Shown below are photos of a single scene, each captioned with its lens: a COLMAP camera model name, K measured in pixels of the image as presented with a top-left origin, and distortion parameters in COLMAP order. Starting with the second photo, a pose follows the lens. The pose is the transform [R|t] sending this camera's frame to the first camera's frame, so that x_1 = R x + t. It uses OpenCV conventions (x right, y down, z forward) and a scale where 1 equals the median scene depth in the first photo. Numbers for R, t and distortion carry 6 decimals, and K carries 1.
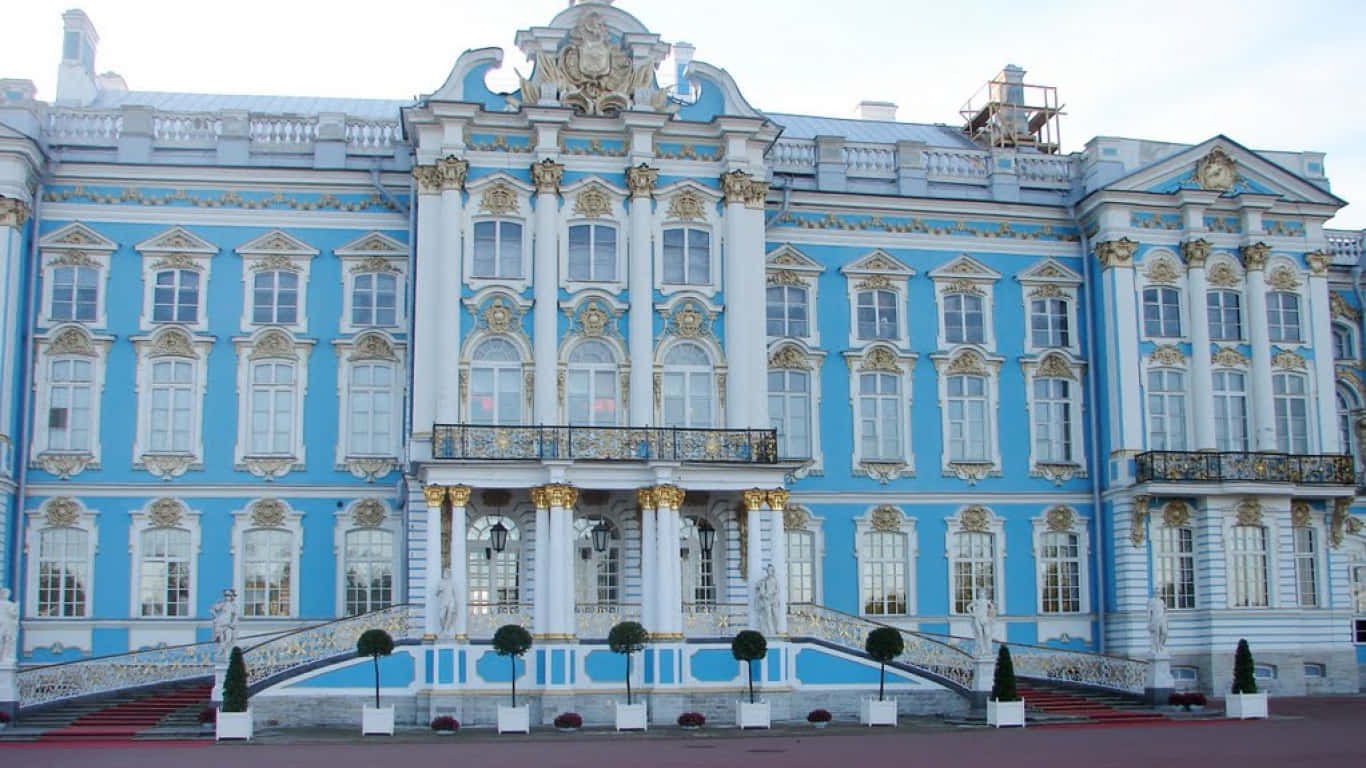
lens RADIAL K [[1589.8, 0, 684.2], [0, 1589.8, 424.5], [0, 0, 1]] dist [-0.094411, 0.024702]
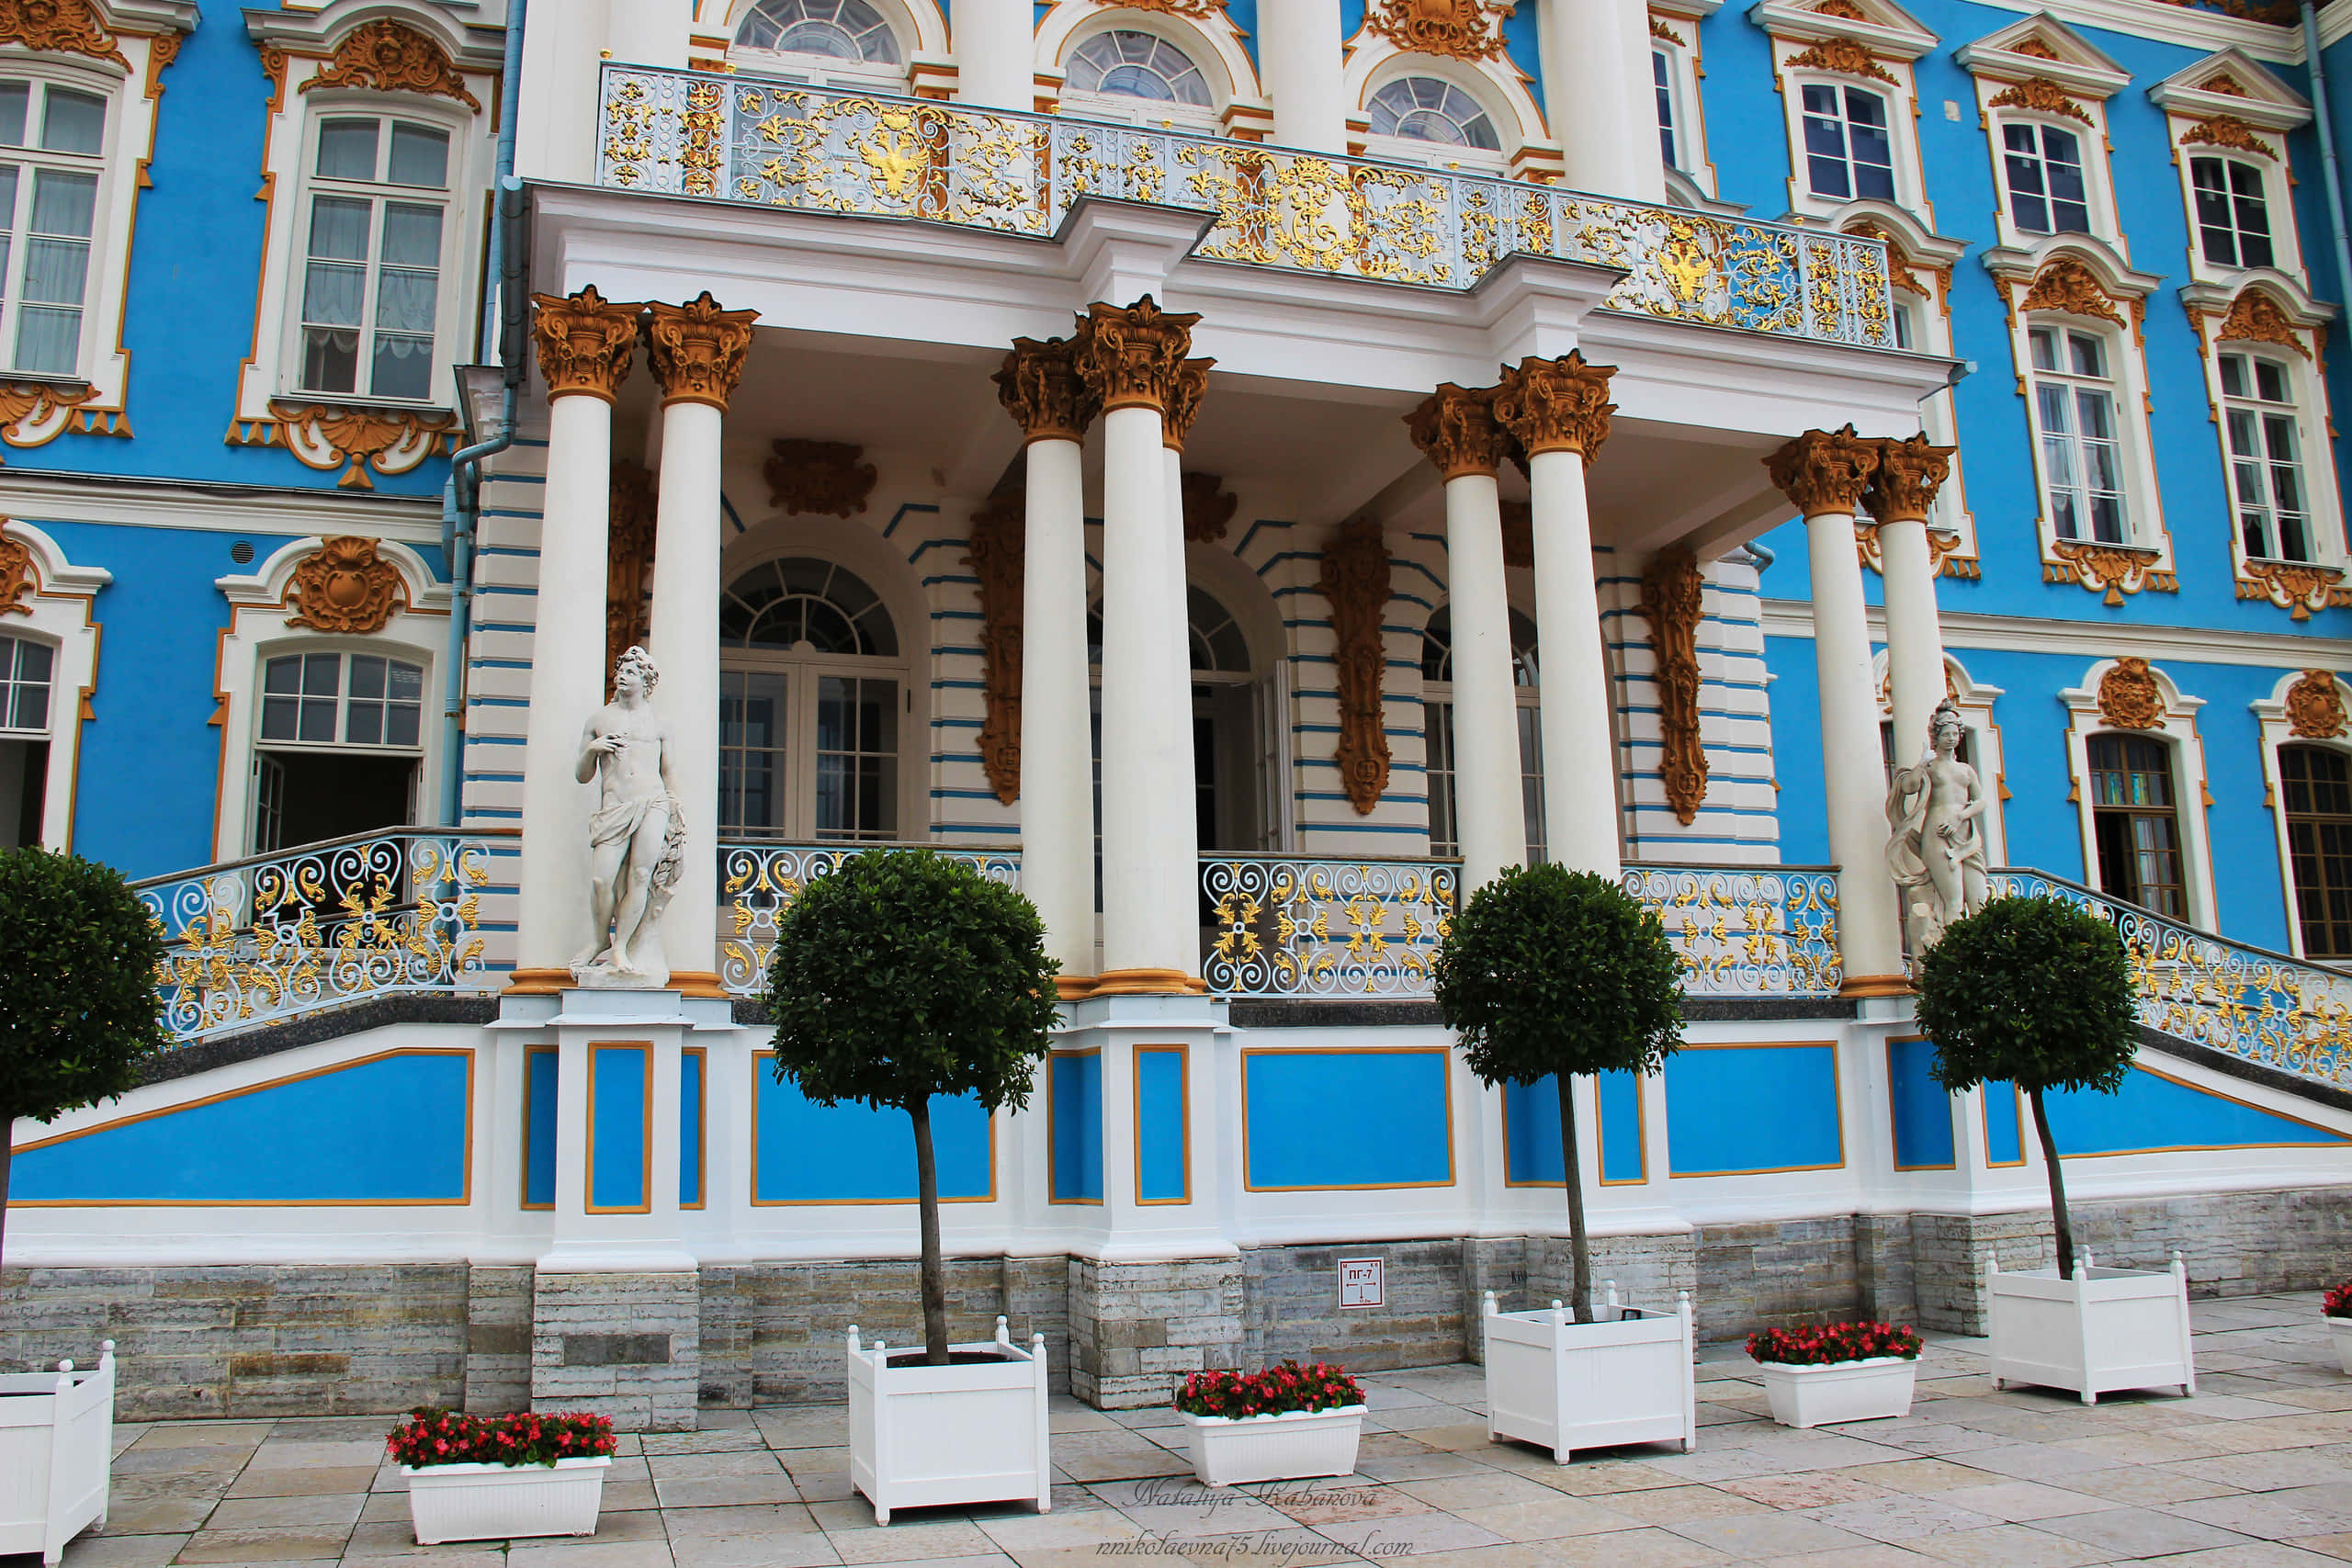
lens RADIAL K [[2005.7, 0, 1171.9], [0, 2005.7, 701.9], [0, 0, 1]] dist [-0.086912, 0.001271]
pose [[0.990640, 0.019836, 0.135050, -0.098991], [-0.011513, 0.998001, -0.062140, 0.097111], [-0.136013, 0.060004, 0.988888, 0.629397]]
